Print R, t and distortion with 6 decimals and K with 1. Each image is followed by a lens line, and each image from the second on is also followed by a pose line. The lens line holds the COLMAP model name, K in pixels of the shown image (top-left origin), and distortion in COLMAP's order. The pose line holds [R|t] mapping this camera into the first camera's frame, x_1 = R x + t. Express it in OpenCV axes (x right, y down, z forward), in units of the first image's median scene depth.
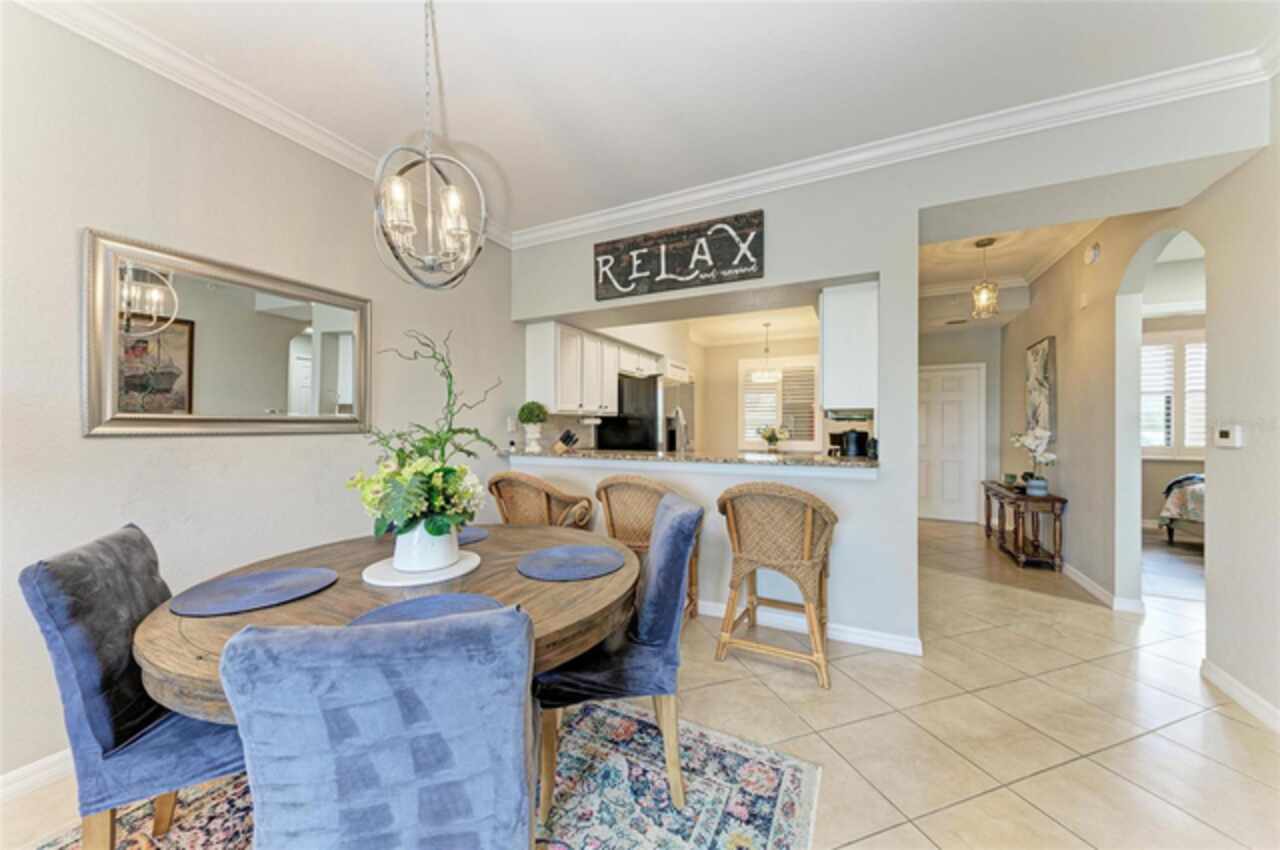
lens RADIAL K [[443.1, 0, 632.5], [0, 443.1, 425.9], [0, 0, 1]] dist [0.002119, 0.000081]
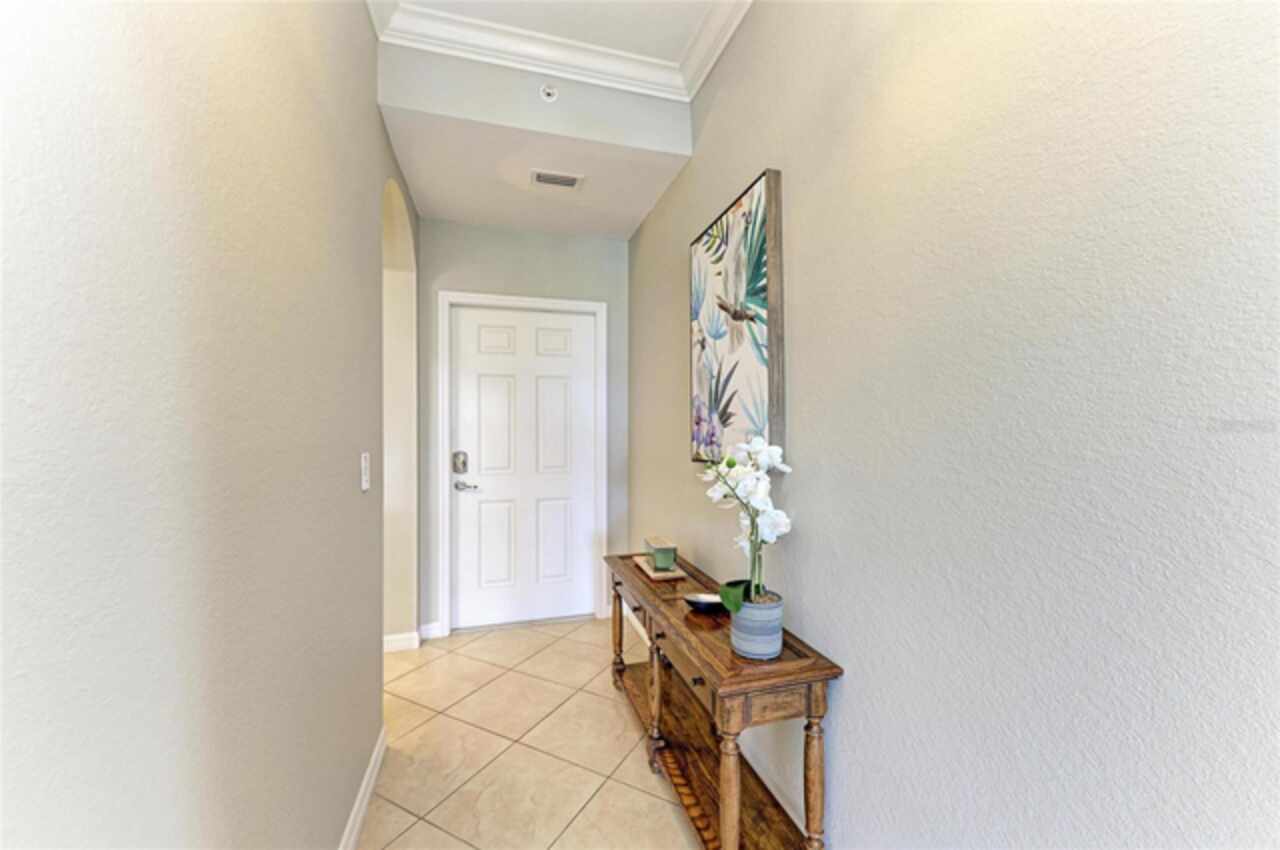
lens RADIAL K [[501.4, 0, 639.5], [0, 501.4, 425.0], [0, 0, 1]] dist [0.000139, 0.000005]
pose [[0.715871, -0.003516, 0.698223, 0.569368], [0.005667, 0.999984, -0.000775, -0.002391], [-0.698209, 0.004511, 0.715879, 0.759788]]
